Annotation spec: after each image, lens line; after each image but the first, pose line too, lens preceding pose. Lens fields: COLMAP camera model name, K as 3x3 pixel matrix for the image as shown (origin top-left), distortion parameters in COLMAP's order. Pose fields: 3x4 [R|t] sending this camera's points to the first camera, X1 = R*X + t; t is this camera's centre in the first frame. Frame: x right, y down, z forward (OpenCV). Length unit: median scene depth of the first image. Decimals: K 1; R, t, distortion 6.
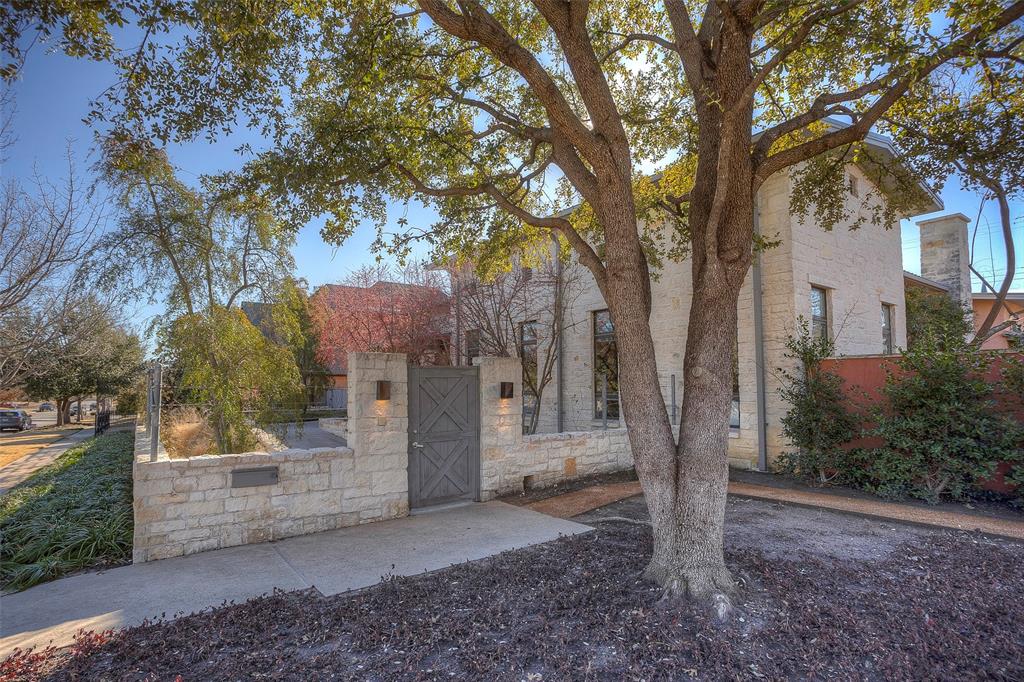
lens RADIAL K [[506.1, 0, 511.8], [0, 506.1, 344.2], [0, 0, 1]] dist [0.006322, 0.001364]
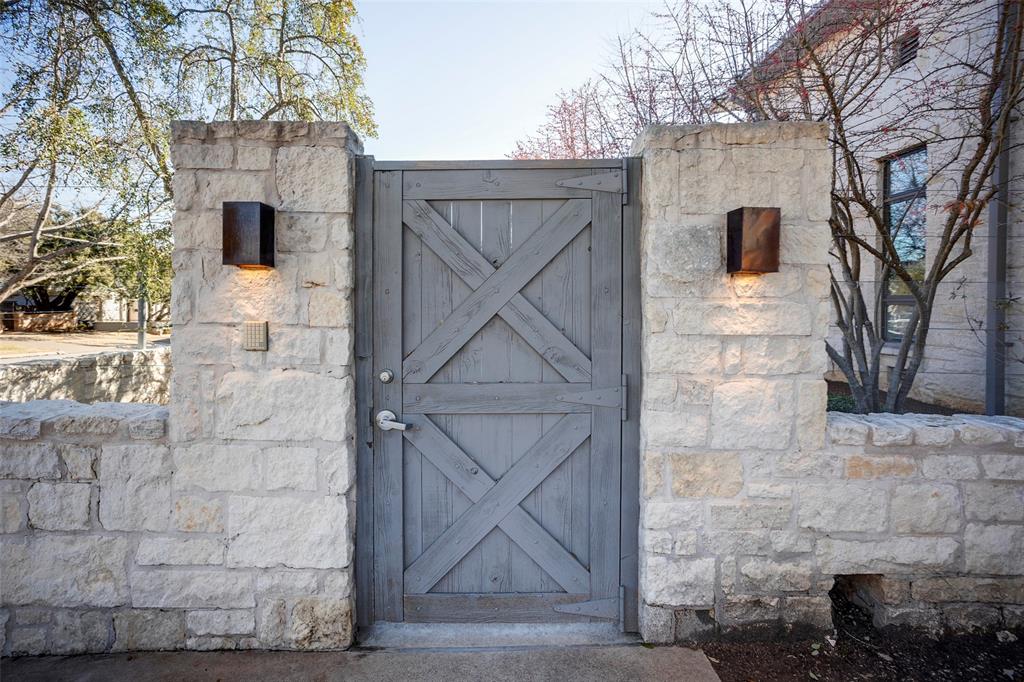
lens RADIAL K [[506.1, 0, 505.7], [0, 506.1, 319.1], [0, 0, 1]] dist [0.006322, 0.001364]
pose [[0.797897, 0.009237, -0.602722, 0.049164], [0.043700, 0.996365, 0.073120, 0.112783], [0.601207, -0.084681, 0.794594, 0.760906]]
